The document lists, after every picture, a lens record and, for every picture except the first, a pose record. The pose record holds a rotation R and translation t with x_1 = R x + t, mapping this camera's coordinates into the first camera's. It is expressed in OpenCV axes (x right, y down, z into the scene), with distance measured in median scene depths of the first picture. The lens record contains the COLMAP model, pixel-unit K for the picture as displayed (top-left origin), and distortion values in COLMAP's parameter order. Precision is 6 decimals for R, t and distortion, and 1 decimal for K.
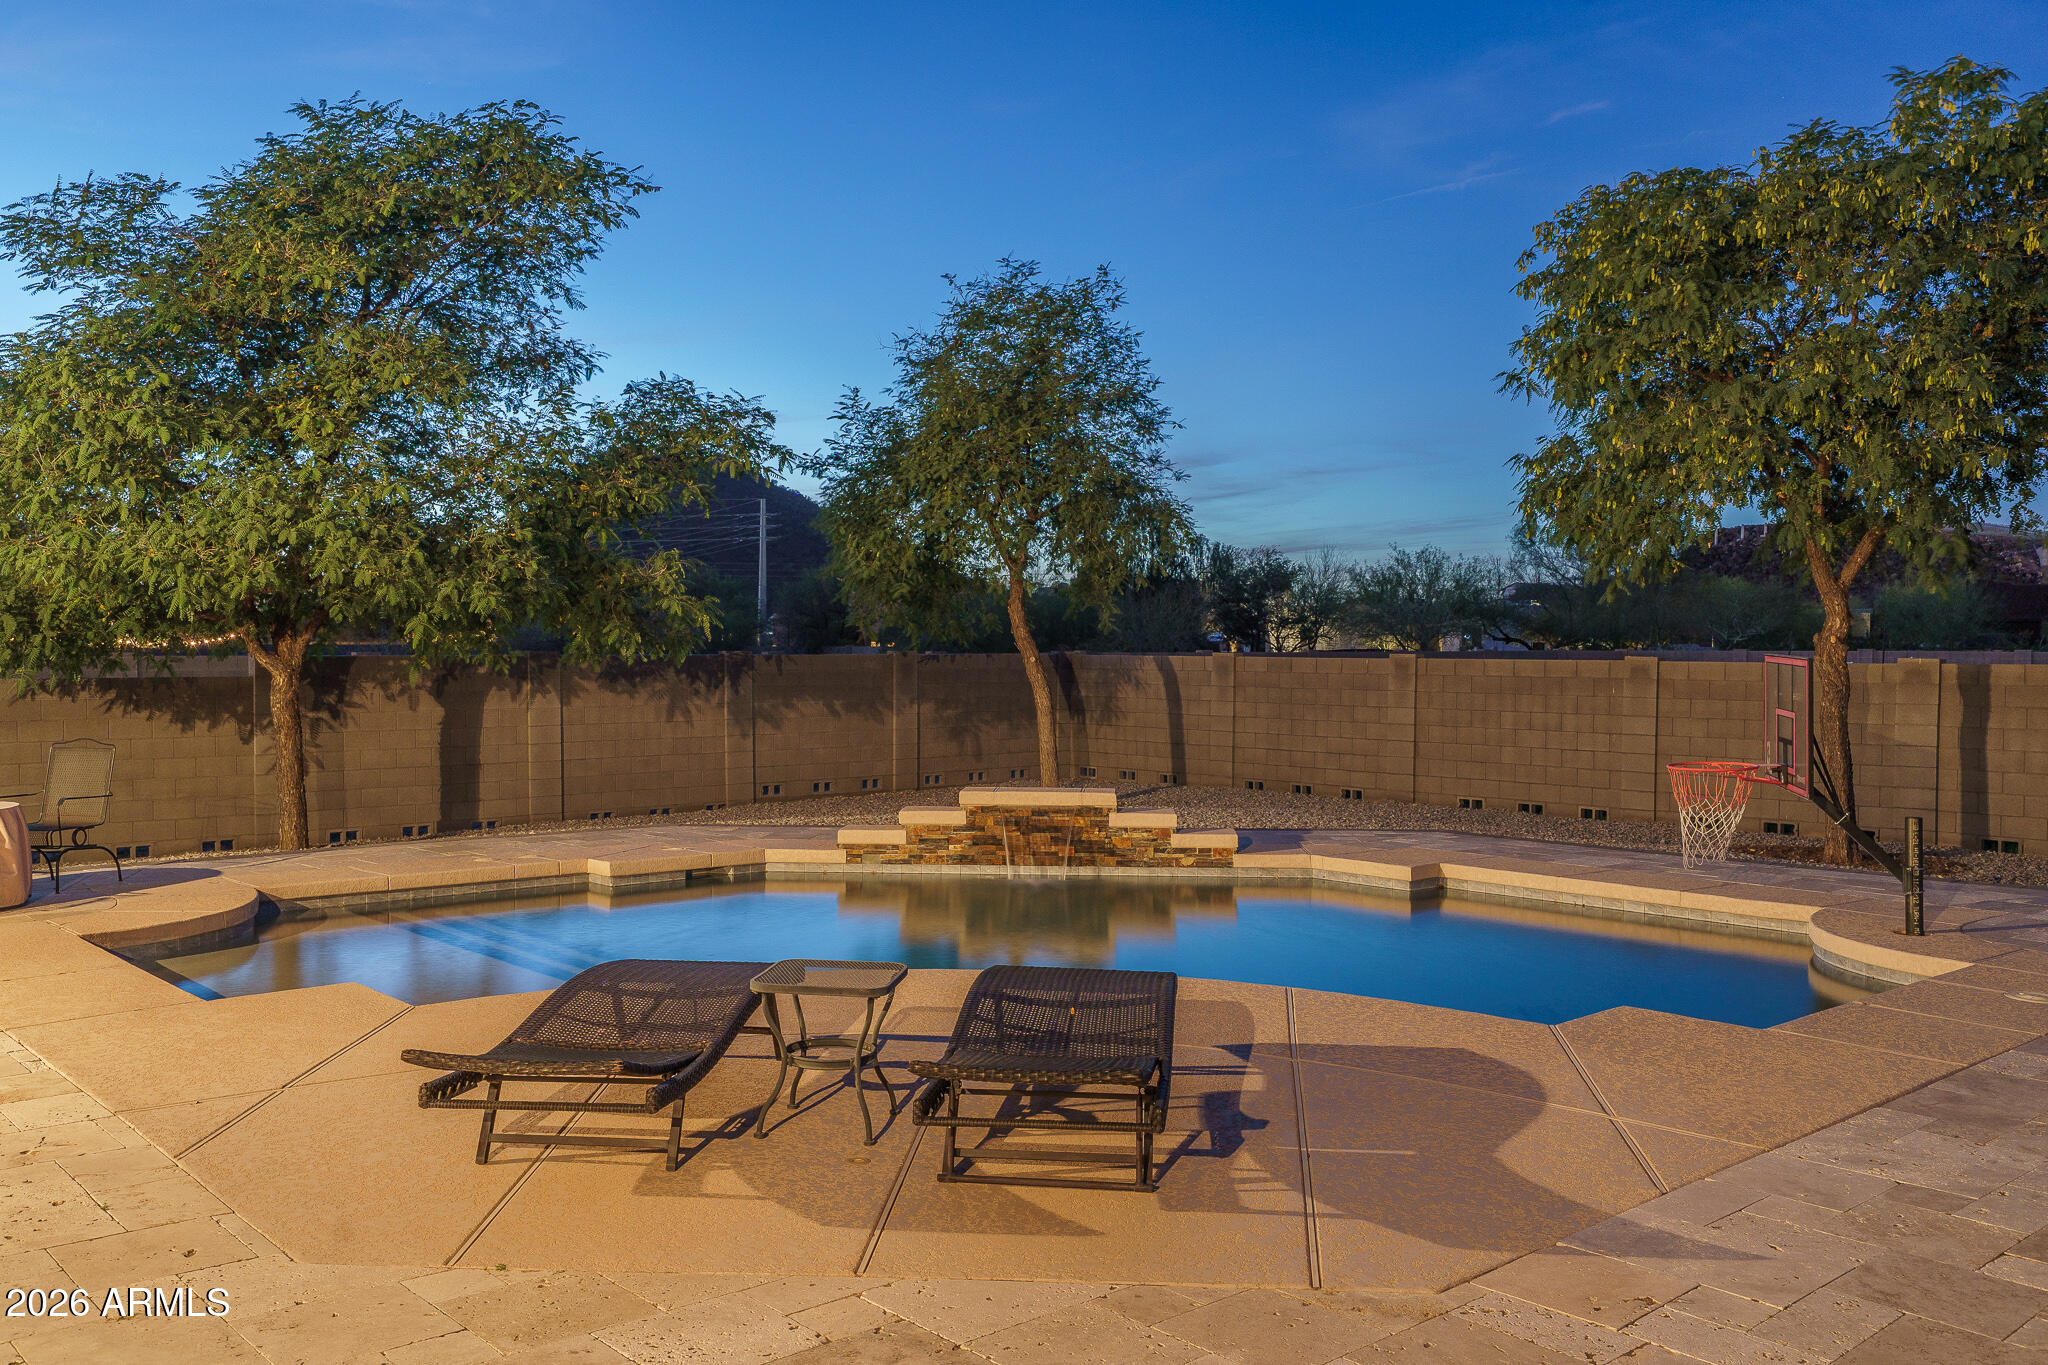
lens RADIAL K [[1715.6, 0, 1017.8], [0, 1715.6, 685.9], [0, 0, 1]] dist [0.011435, -0.004672]
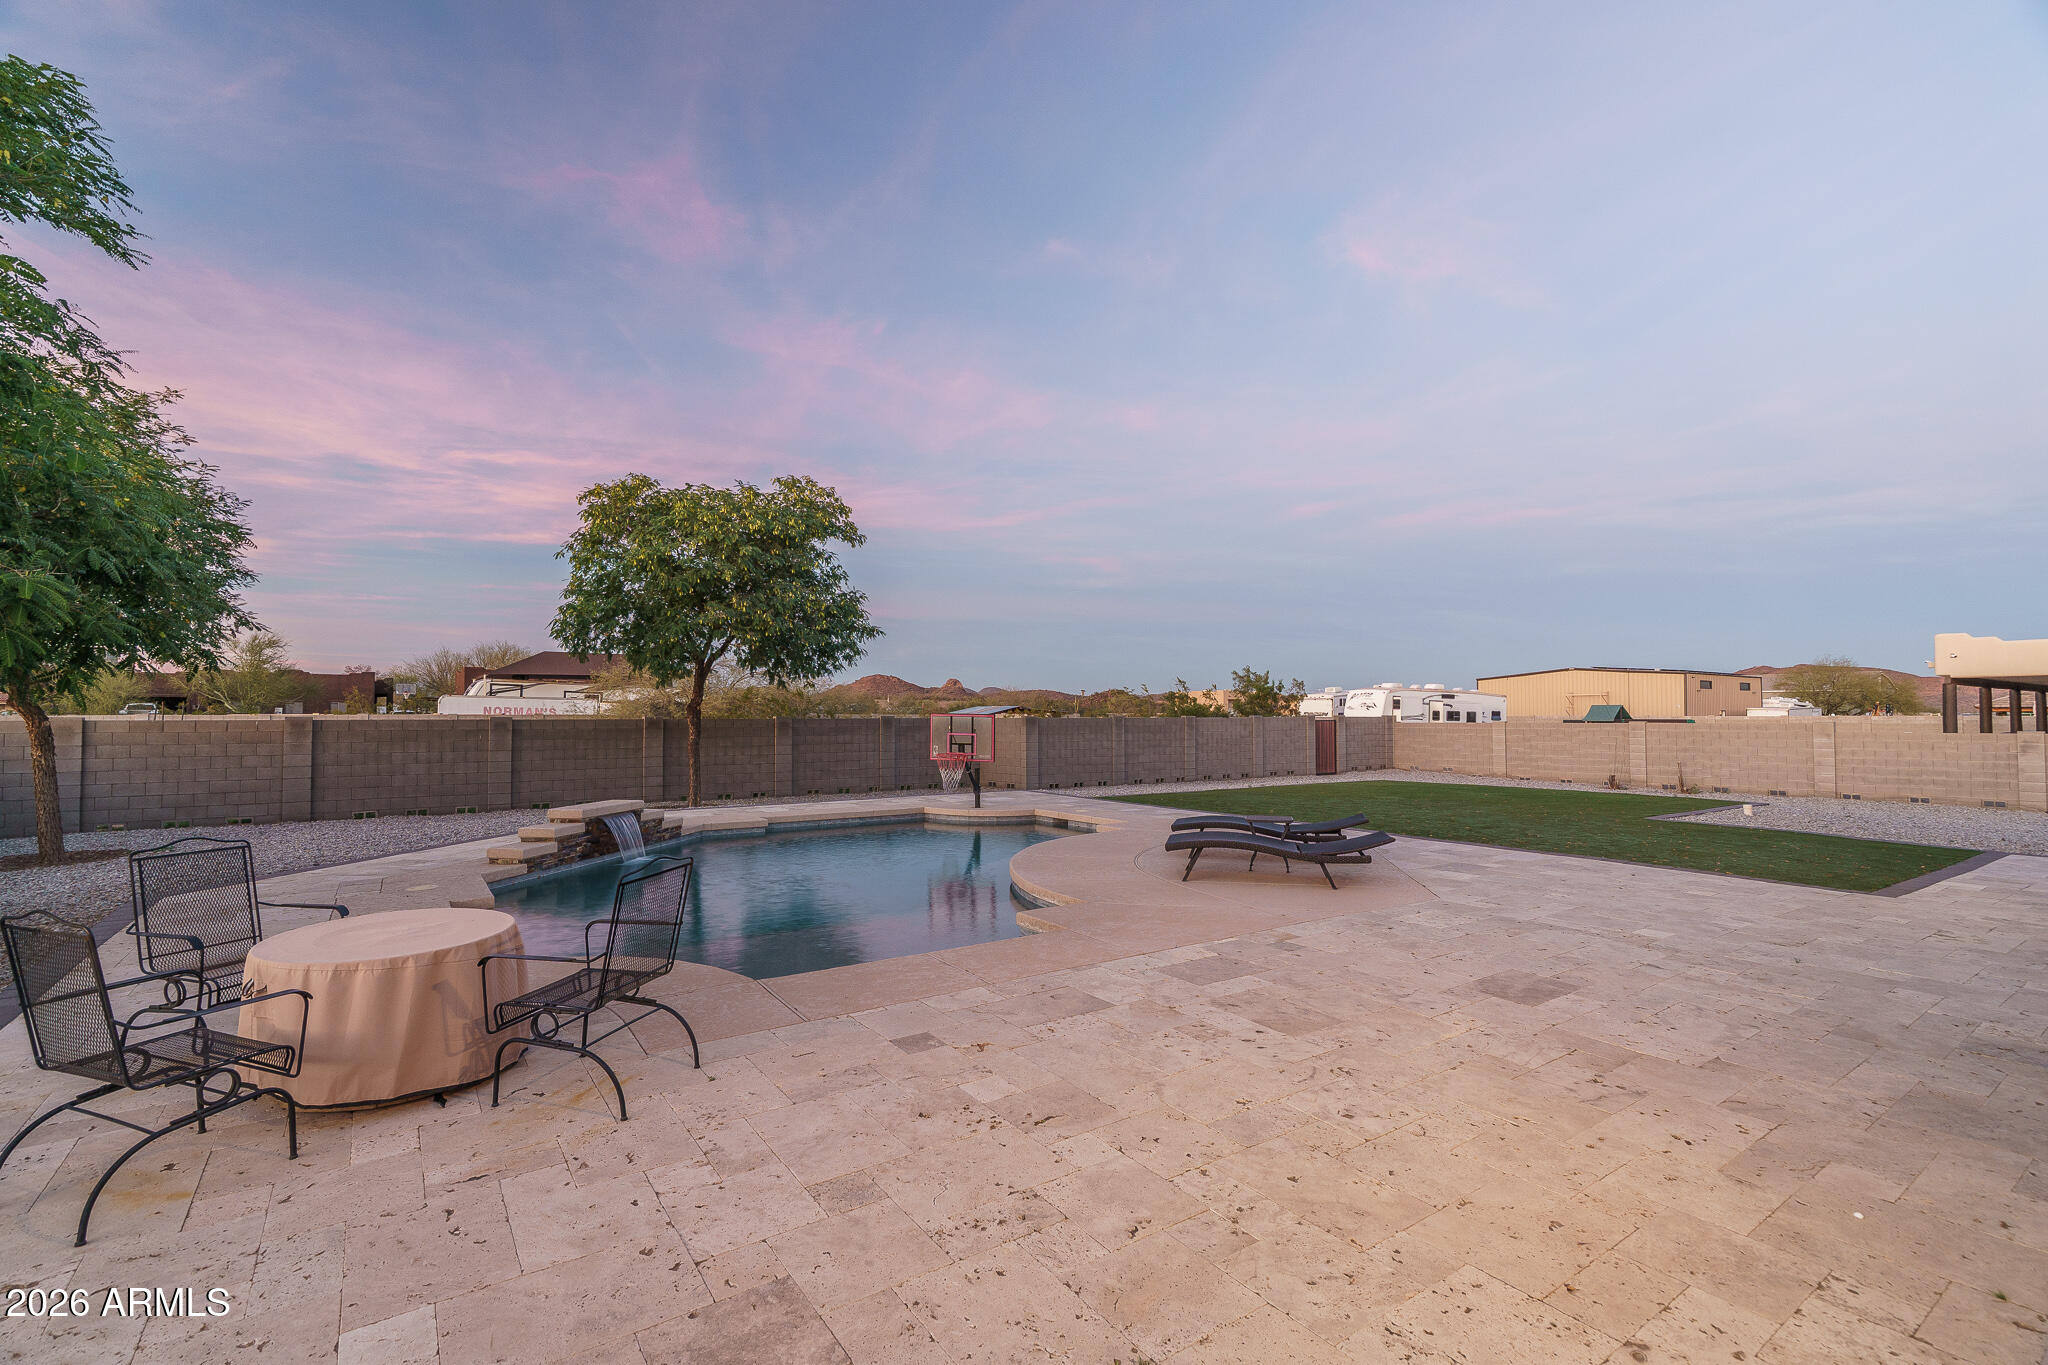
lens RADIAL K [[921.8, 0, 1015.9], [0, 921.8, 689.7], [0, 0, 1]] dist [-0.004755, 0.001935]
pose [[0.123434, 0.022815, 0.992090, -0.595485], [0.024256, 0.999368, -0.026000, -0.008733], [-0.992056, 0.027274, 0.122802, 0.416294]]
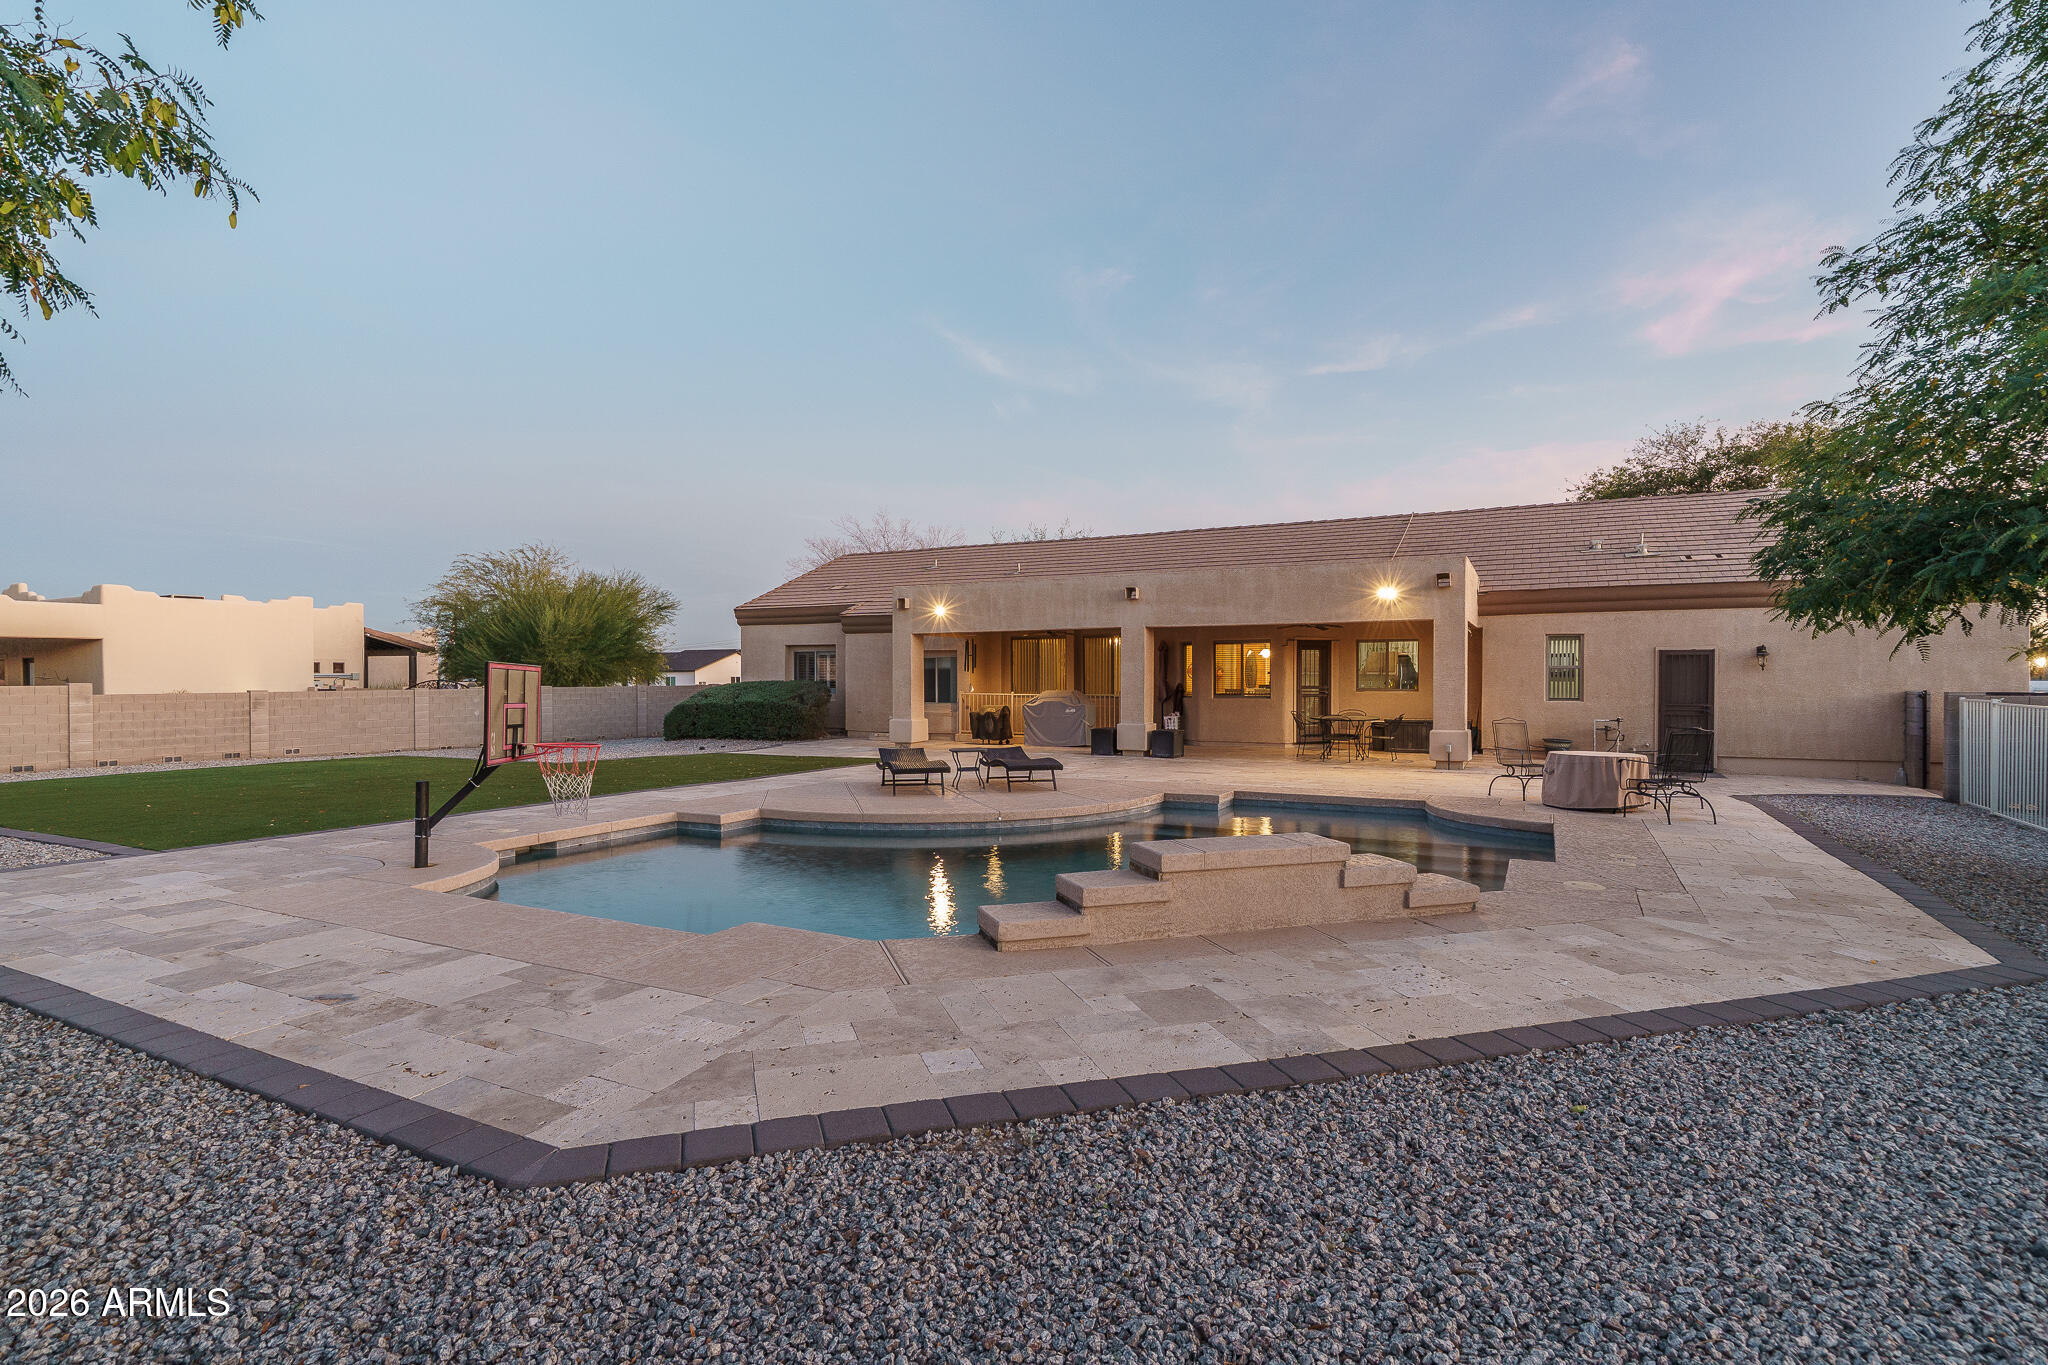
lens RADIAL K [[1003.5, 0, 1024.0], [0, 1003.5, 682.5], [0, 0, 1]] dist [0.001893, 0.000399]
pose [[-0.936010, -0.000880, -0.351973, 0.199967], [-0.010550, 0.999618, 0.025555, -0.016033], [0.351816, 0.027633, -0.935661, 1.084852]]
